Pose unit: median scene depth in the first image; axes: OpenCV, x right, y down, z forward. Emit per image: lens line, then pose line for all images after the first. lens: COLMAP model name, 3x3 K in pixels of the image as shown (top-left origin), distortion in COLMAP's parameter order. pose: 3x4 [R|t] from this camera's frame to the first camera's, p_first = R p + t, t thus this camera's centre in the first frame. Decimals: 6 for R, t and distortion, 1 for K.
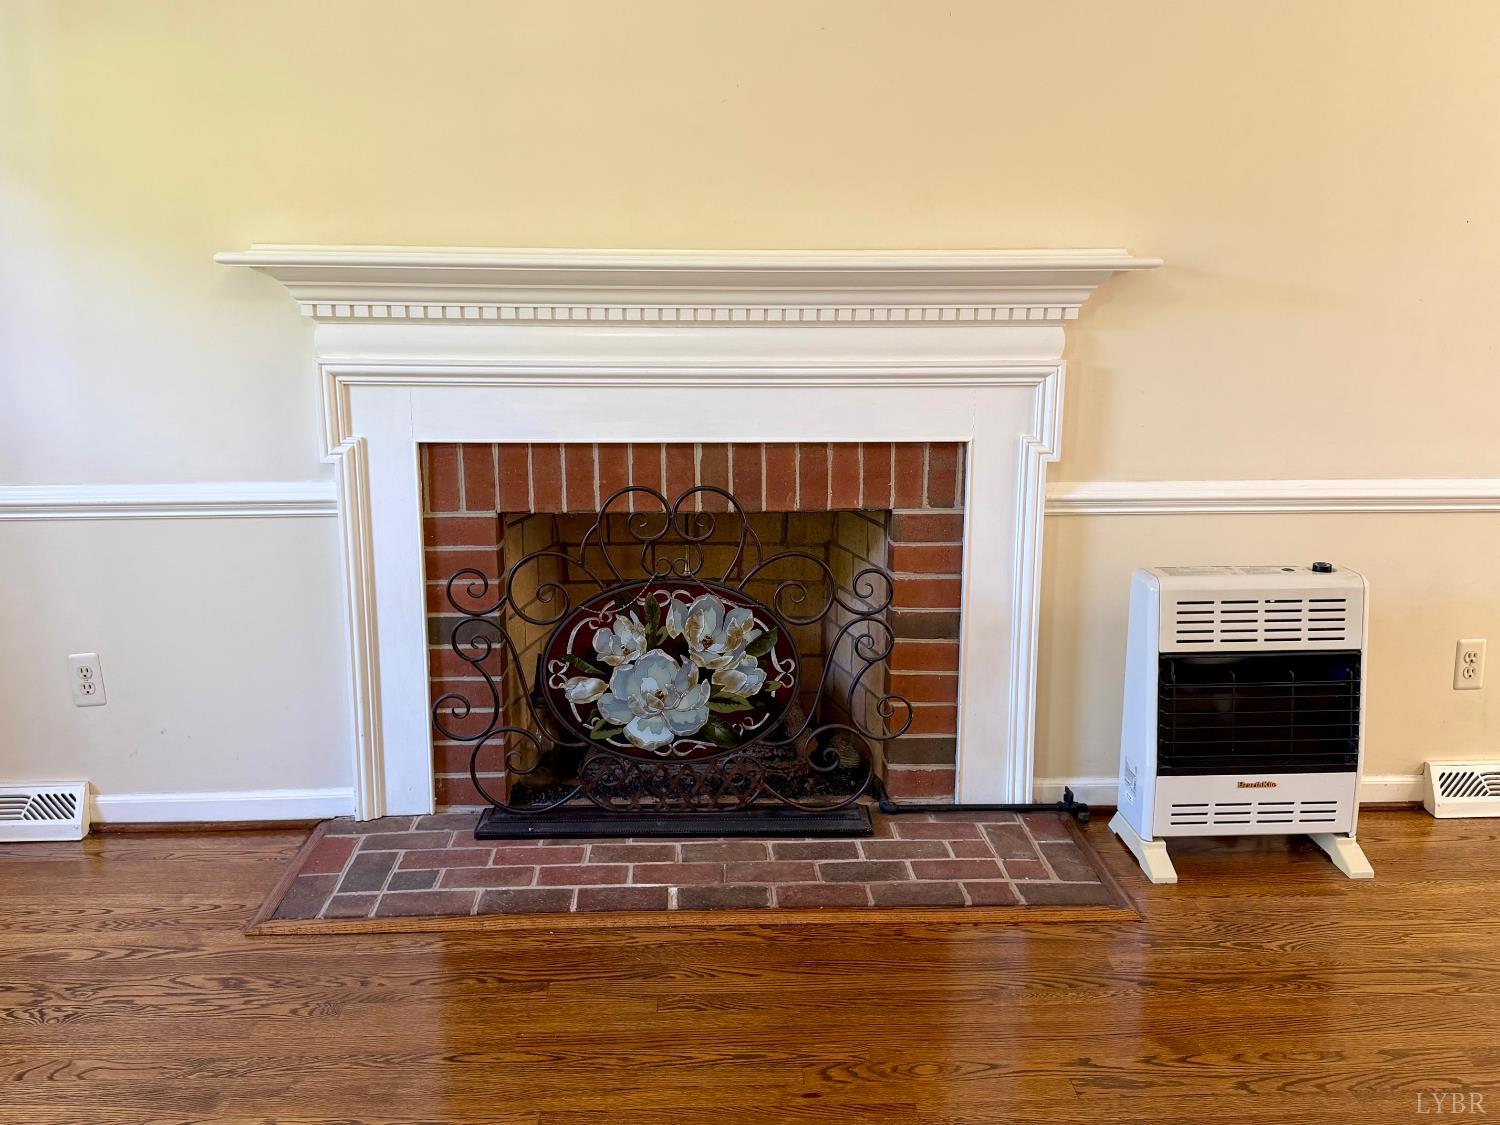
lens RADIAL K [[1353.0, 0, 750.0], [0, 1353.0, 562.5], [0, 0, 1]] dist [0.132249, -0.268075]
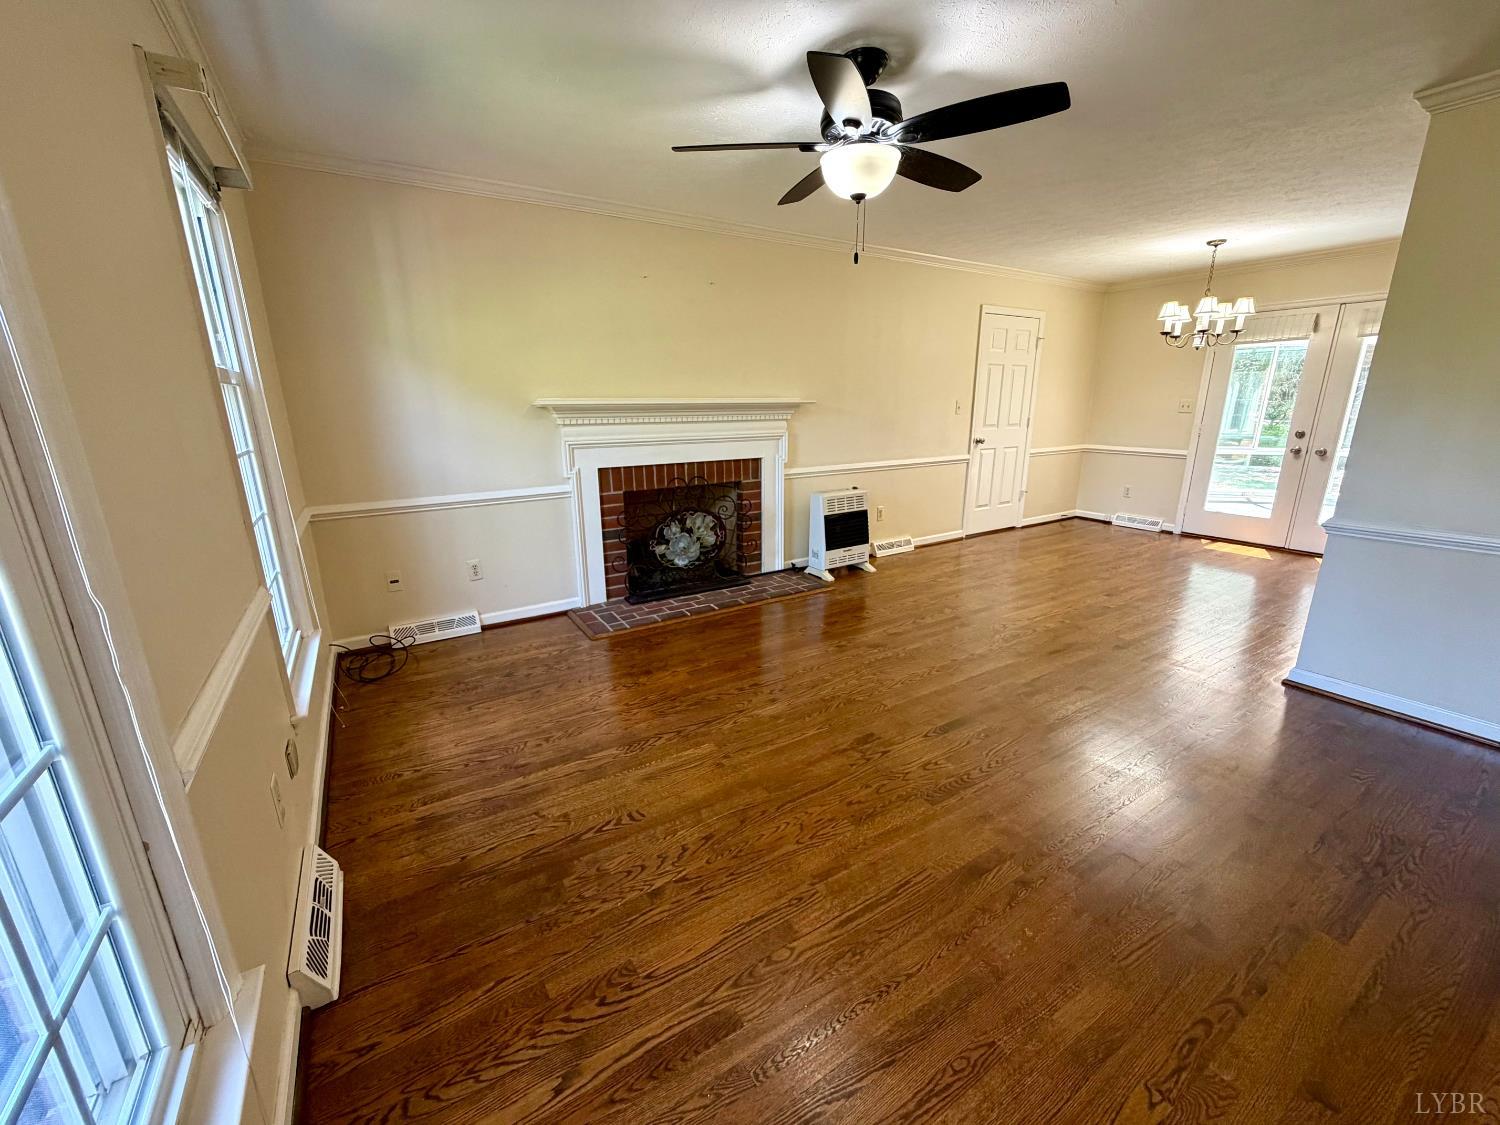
lens RADIAL K [[597.5, 0, 744.1], [0, 597.5, 561.6], [0, 0, 1]] dist [0.000589, -0.000287]
pose [[0.873624, -0.135216, 0.467438, -0.572956], [0.111454, 0.990682, 0.078273, 0.038882], [-0.473666, -0.016284, 0.880554, -0.224351]]
